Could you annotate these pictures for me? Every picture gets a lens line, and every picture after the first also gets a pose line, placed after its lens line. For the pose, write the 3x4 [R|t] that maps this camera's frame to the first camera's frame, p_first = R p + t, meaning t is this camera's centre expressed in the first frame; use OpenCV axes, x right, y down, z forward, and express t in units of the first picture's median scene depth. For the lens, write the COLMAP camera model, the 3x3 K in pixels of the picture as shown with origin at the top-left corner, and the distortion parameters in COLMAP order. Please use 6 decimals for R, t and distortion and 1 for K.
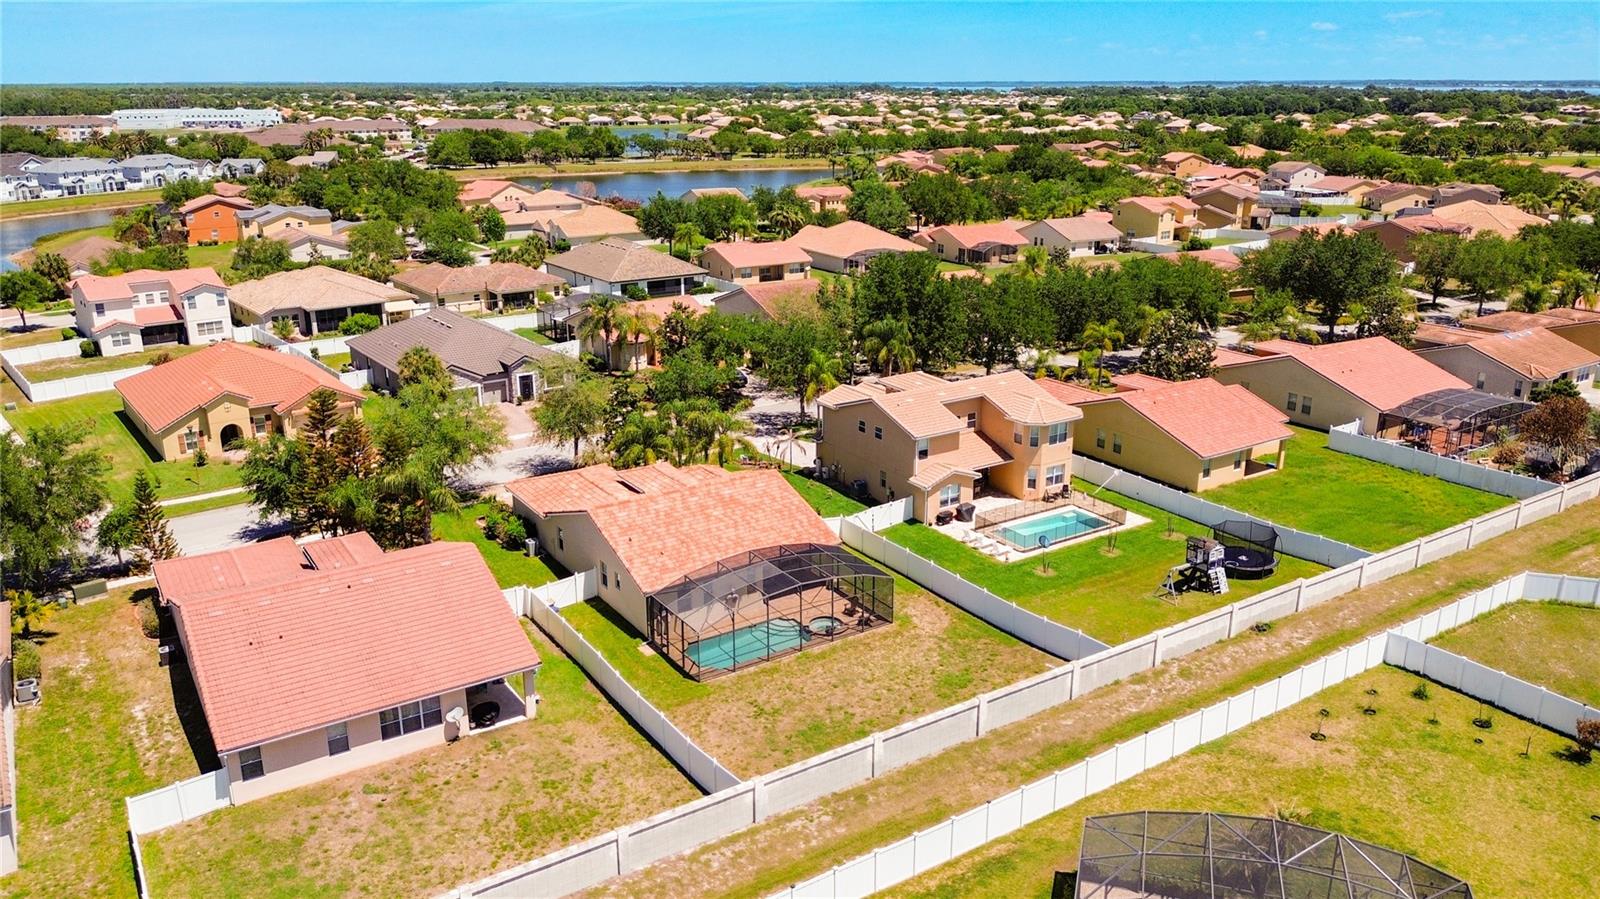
lens RADIAL K [[1160.5, 0, 800.0], [0, 1160.5, 449.5], [0, 0, 1]] dist [0.064123, -0.098645]
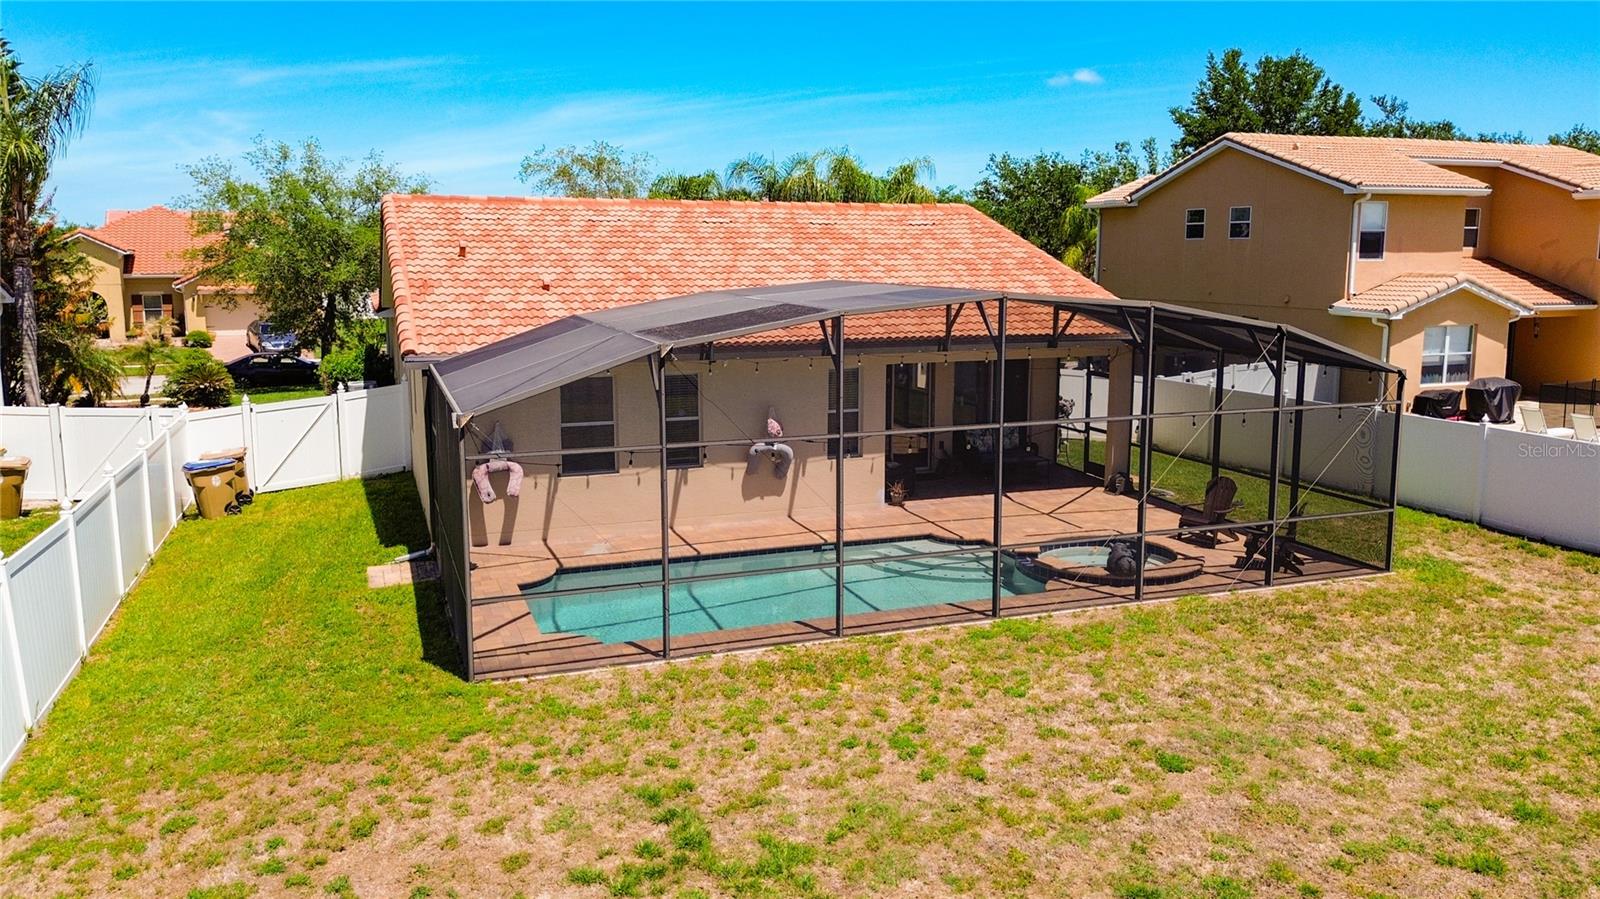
lens RADIAL K [[1171.7, 0, 800.0], [0, 1171.7, 449.5], [0, 0, 1]] dist [0.058502, -0.080534]
pose [[0.975430, 0.037827, -0.217037, 0.008946], [-0.067409, 0.989146, -0.130560, 0.128338], [0.209743, 0.141982, 0.967393, 0.565871]]
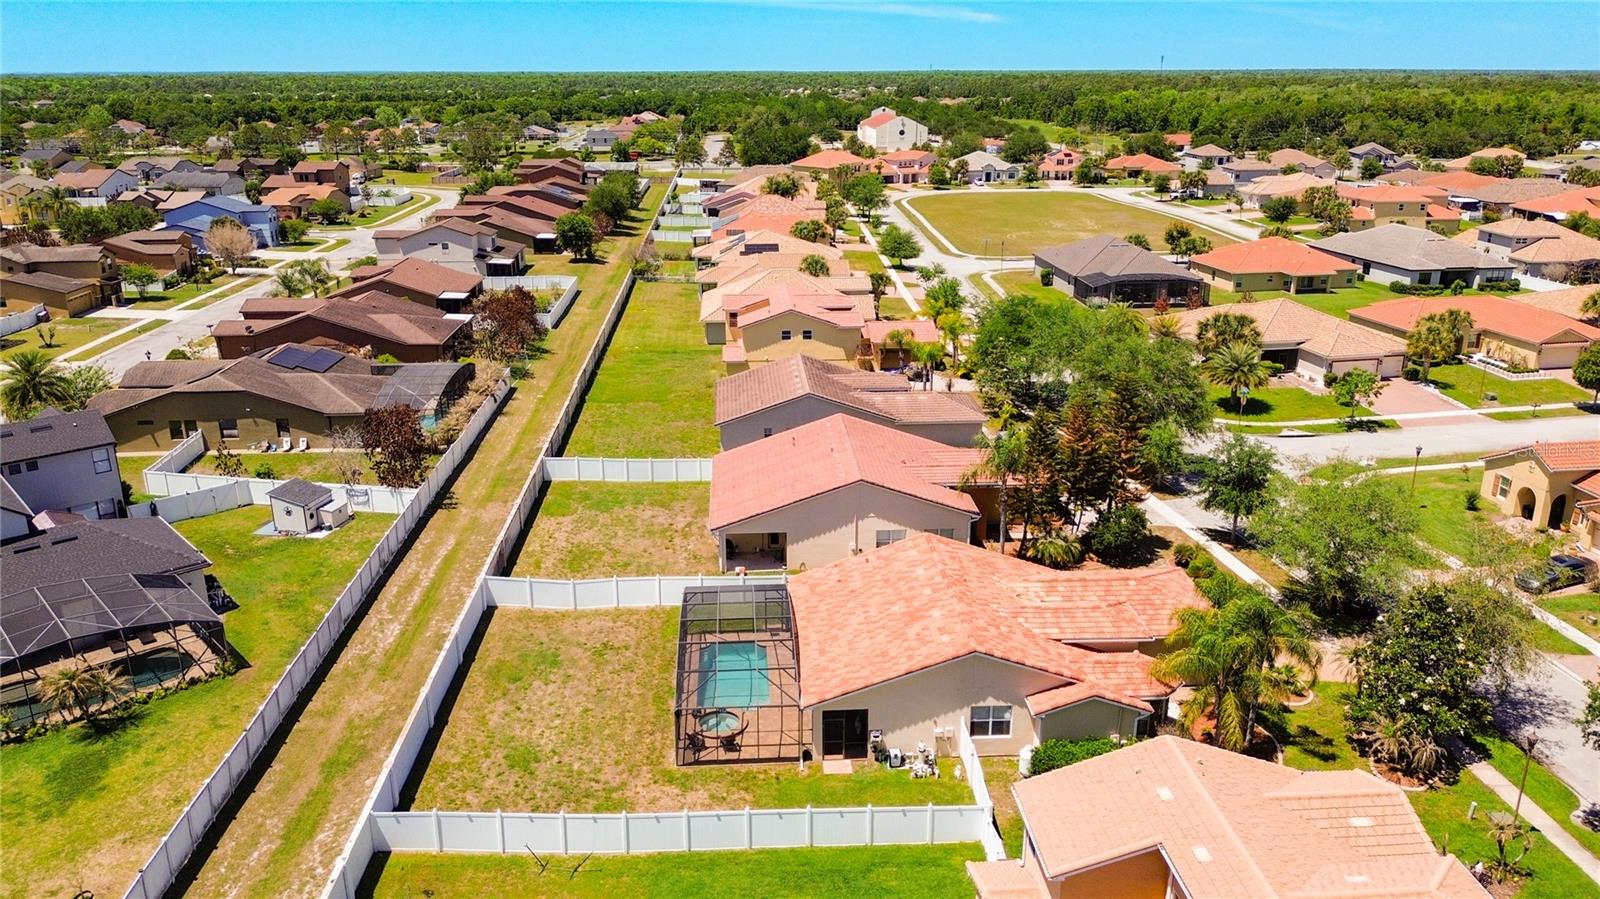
lens RADIAL K [[1160.5, 0, 800.0], [0, 1160.5, 449.5], [0, 0, 1]] dist [0.064123, -0.098645]
pose [[-0.497853, 0.271791, -0.823573, 0.482927], [-0.259404, 0.859483, 0.440452, -0.306701], [0.827558, 0.432918, -0.357393, 0.974369]]
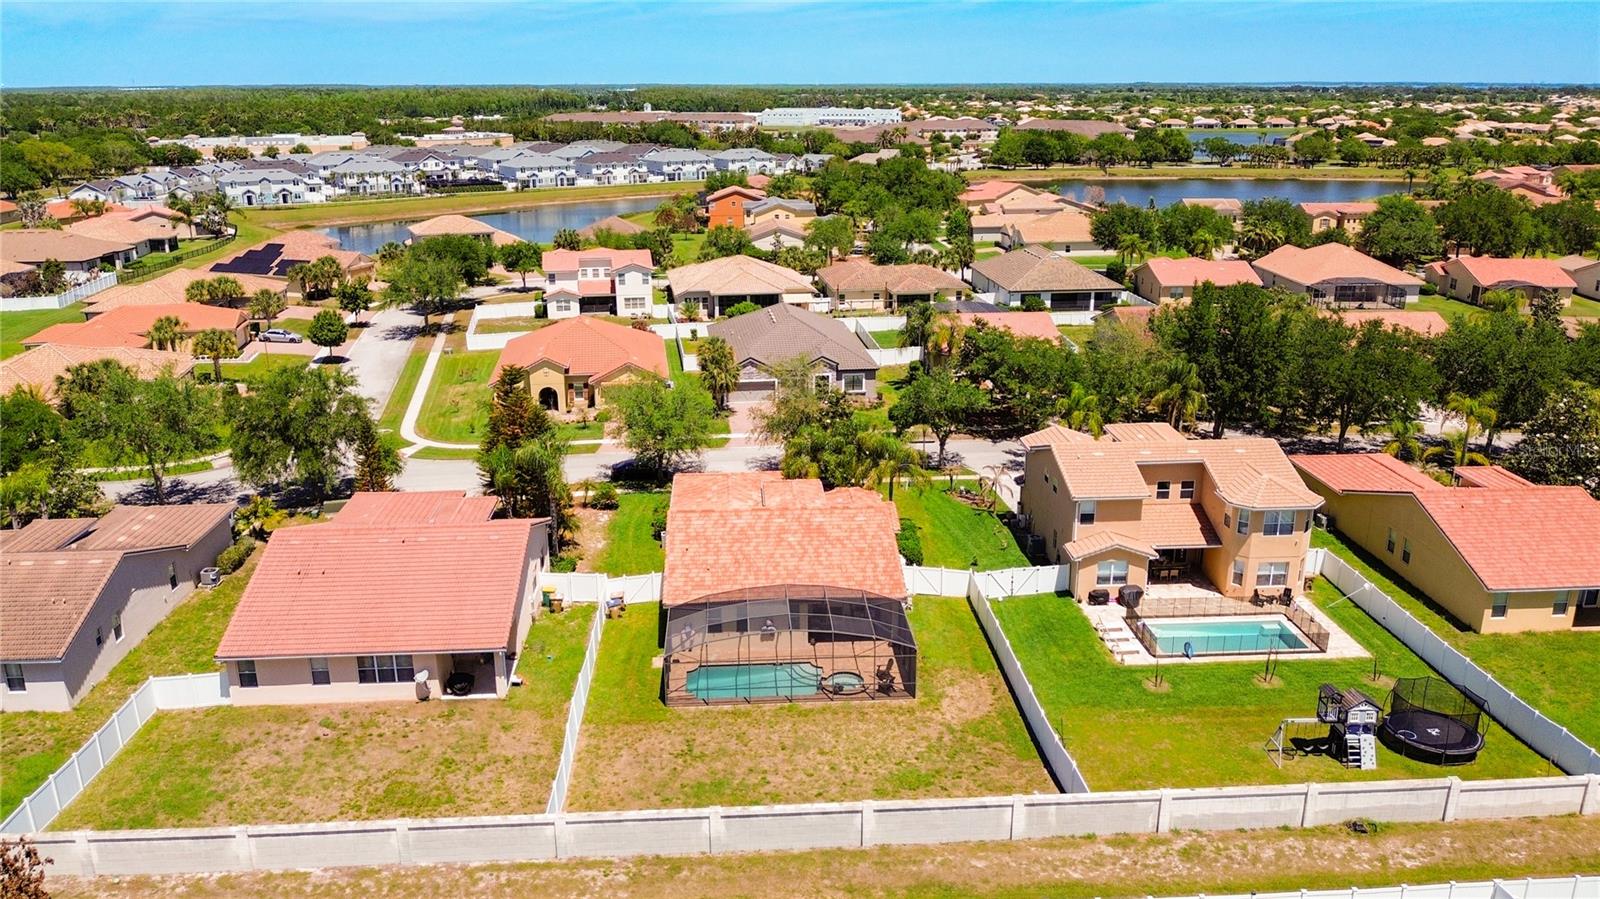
lens RADIAL K [[1168.4, 0, 797.0], [0, 1168.4, 456.0], [0, 0, 1]] dist [0.039370, -0.070152]
pose [[0.869333, 0.149545, -0.471059, 0.304830], [-0.147930, 0.988160, 0.040703, -0.042828], [0.471569, 0.034299, 0.881162, 0.131589]]
